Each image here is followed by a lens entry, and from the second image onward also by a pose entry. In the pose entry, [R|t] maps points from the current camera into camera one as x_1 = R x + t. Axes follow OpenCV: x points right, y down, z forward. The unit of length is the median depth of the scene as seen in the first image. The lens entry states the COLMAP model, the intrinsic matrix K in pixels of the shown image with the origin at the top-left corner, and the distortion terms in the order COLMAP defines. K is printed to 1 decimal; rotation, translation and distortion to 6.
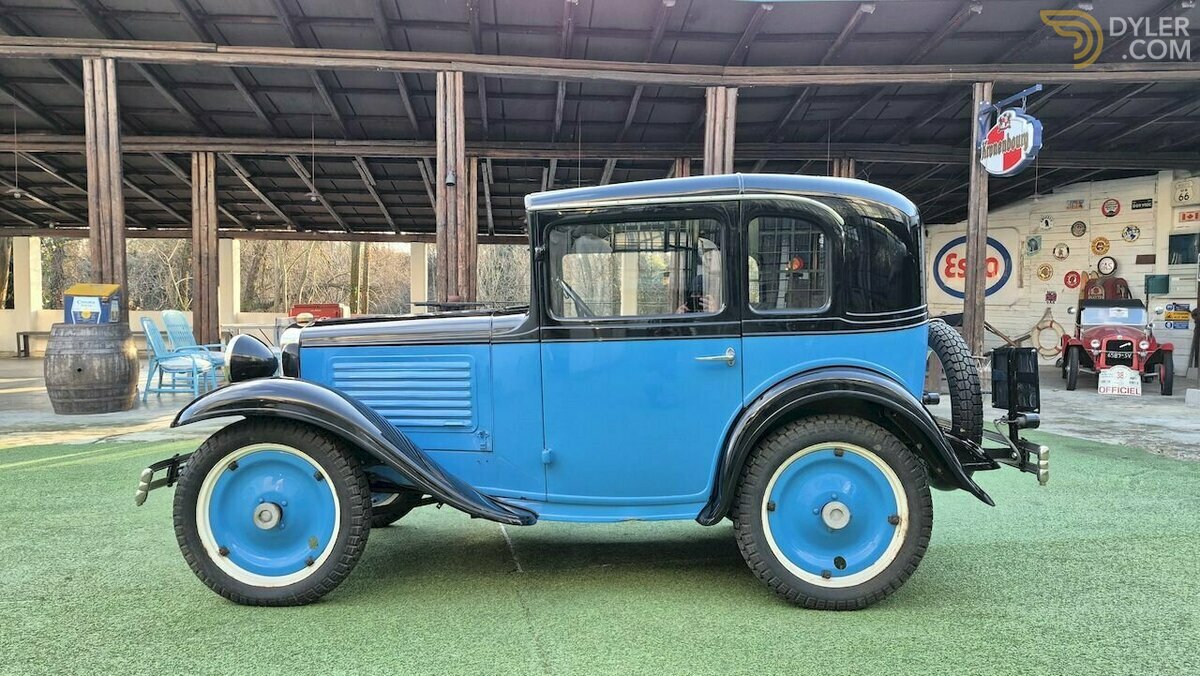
lens RADIAL K [[852.8, 0, 592.4], [0, 852.8, 335.5], [0, 0, 1]] dist [0.123158, -0.186936]
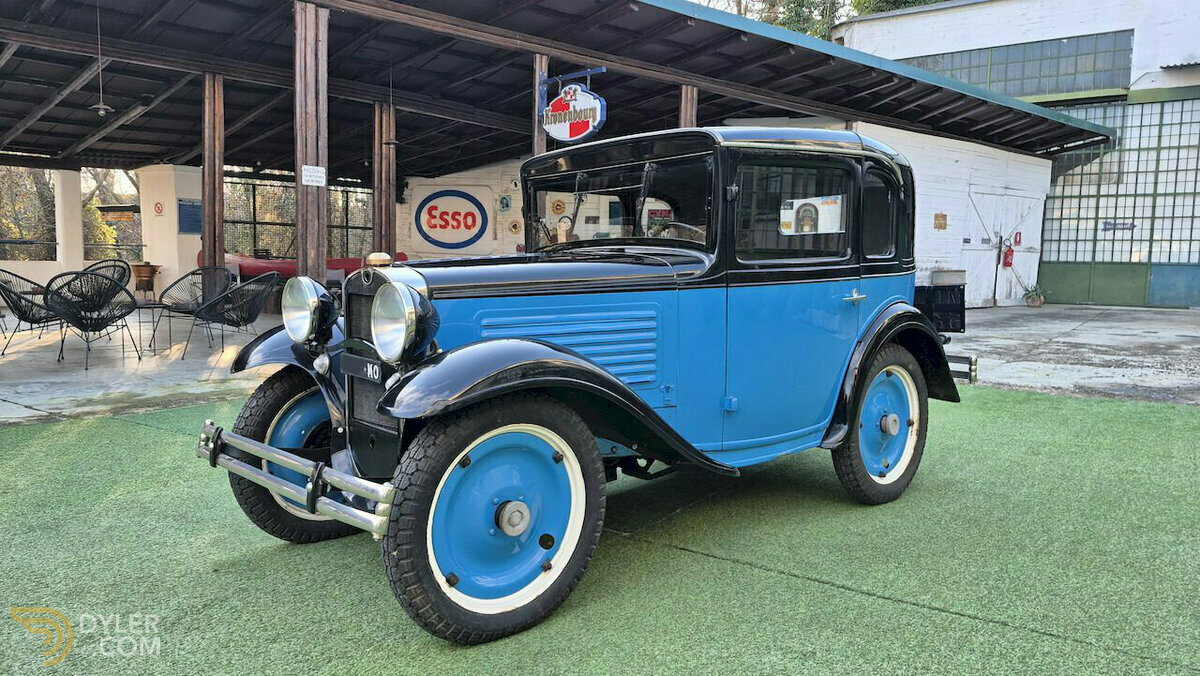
lens RADIAL K [[852.8, 0, 592.4], [0, 852.8, 335.5], [0, 0, 1]] dist [0.123158, -0.186936]
pose [[0.716791, -0.053118, 0.695262, -0.311317], [0.011708, 0.997871, 0.064167, -0.000451], [-0.697190, -0.037854, 0.715886, 0.153150]]
